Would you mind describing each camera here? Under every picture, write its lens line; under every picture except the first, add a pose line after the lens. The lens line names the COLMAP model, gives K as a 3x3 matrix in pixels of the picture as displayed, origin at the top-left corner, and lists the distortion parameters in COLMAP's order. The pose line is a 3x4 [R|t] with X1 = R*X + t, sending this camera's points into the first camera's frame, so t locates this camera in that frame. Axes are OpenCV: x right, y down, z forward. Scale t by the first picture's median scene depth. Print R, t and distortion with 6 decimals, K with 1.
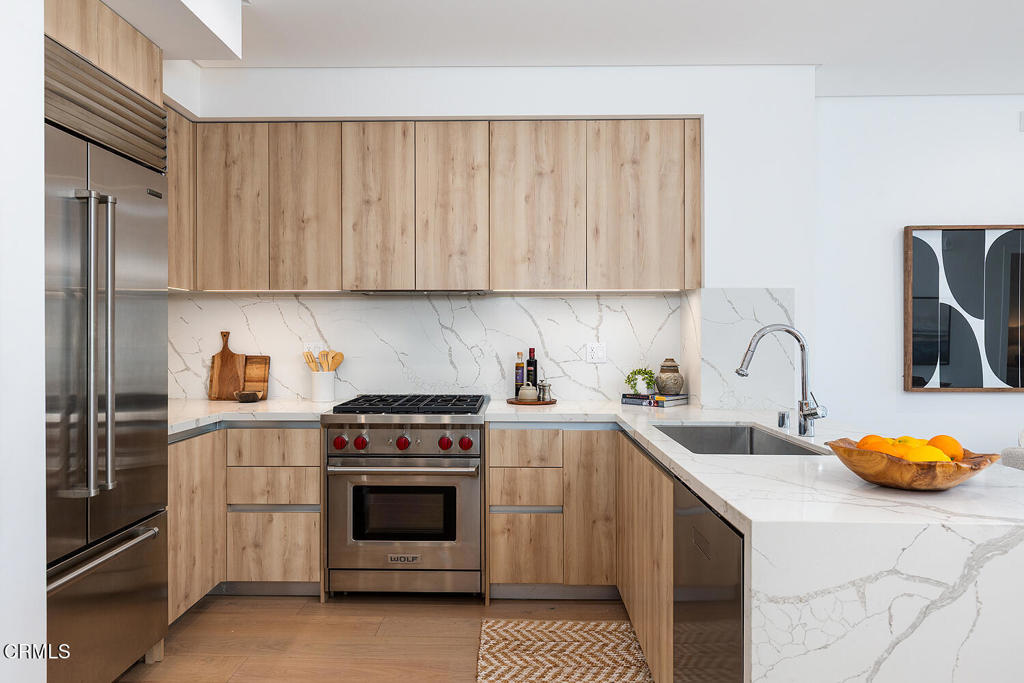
lens RADIAL K [[637.0, 0, 504.6], [0, 637.0, 334.8], [0, 0, 1]] dist [0.003976, -0.001708]
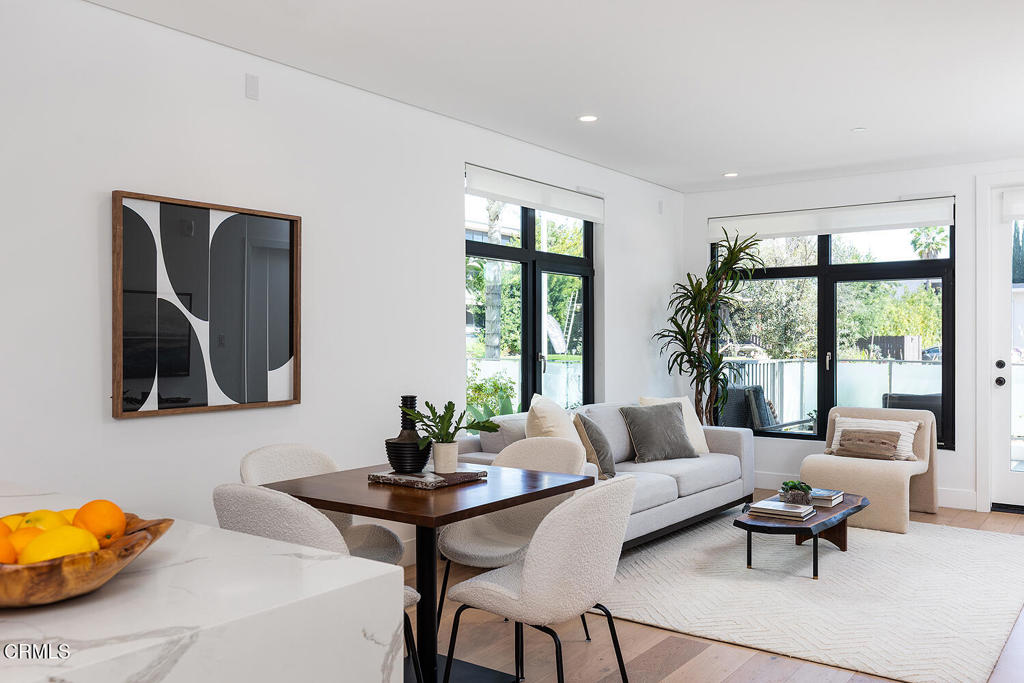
lens RADIAL K [[831.6, 0, 508.8], [0, 831.6, 344.4], [0, 0, 1]] dist [0.010310, 0.002838]
pose [[0.577474, -0.004091, 0.816398, 0.125030], [-0.001770, 0.999979, 0.006263, -0.002041], [-0.816407, -0.005062, 0.577455, 0.094693]]
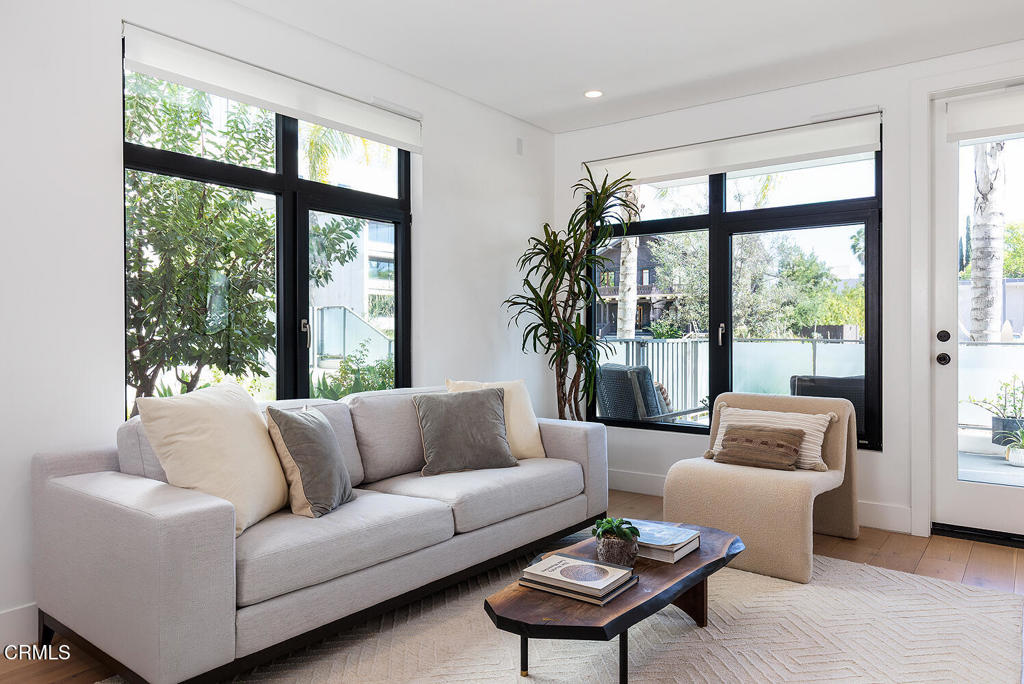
lens RADIAL K [[694.1, 0, 510.9], [0, 694.1, 335.3], [0, 0, 1]] dist [0.015522, -0.008968]
pose [[0.582292, -0.005129, 0.812964, 0.956761], [-0.000409, 0.999978, 0.006602, 0.045703], [-0.812980, -0.004176, 0.582277, 0.187963]]
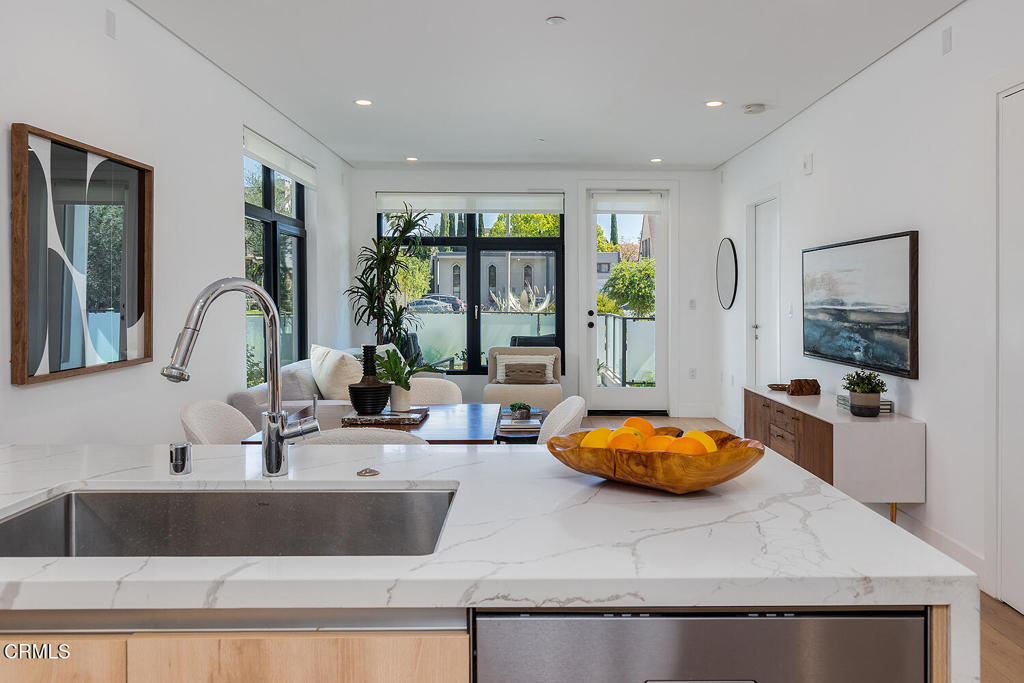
lens RADIAL K [[765.1, 0, 528.8], [0, 765.1, 297.5], [0, 0, 1]] dist [0.027917, 0.004950]
pose [[-0.033636, -0.002517, 0.999431, -0.168892], [-0.004706, 0.999986, 0.002360, -0.002174], [-0.999423, -0.004624, -0.033648, 0.572964]]
